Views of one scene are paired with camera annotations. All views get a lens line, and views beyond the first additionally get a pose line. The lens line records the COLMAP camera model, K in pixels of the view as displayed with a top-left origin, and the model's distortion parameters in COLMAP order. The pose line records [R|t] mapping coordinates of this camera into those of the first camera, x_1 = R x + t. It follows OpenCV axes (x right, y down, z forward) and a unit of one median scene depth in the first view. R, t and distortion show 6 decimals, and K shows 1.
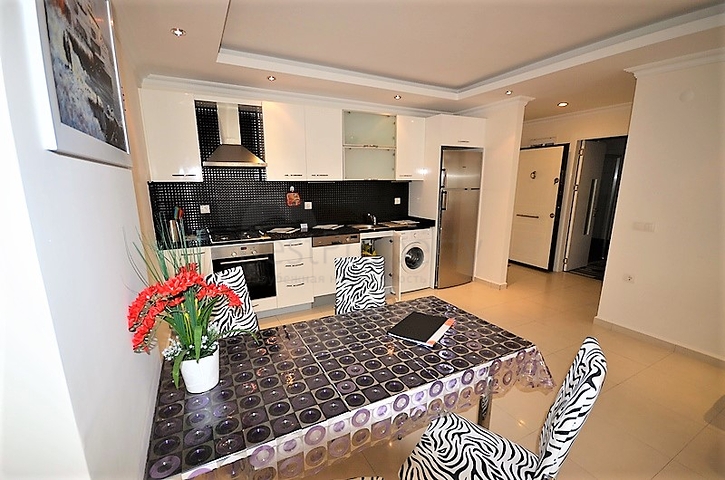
lens RADIAL K [[316.0, 0, 361.5], [0, 316.0, 253.7], [0, 0, 1]] dist [-0.000520, 0.000050]
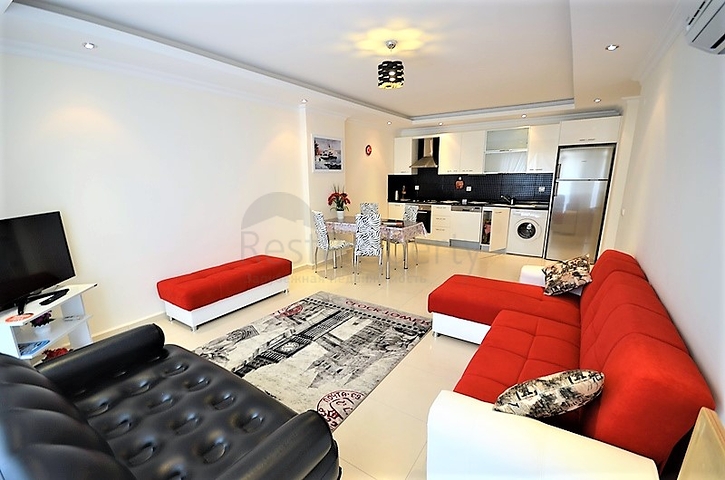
lens RADIAL K [[335.1, 0, 362.5], [0, 335.1, 240.0], [0, 0, 1]] dist [-0.001272, -0.000131]
pose [[0.504406, 0.178452, -0.844825, 1.302738], [-0.181914, 0.978413, 0.098057, 0.050242], [0.844087, 0.104225, 0.525980, -0.454705]]
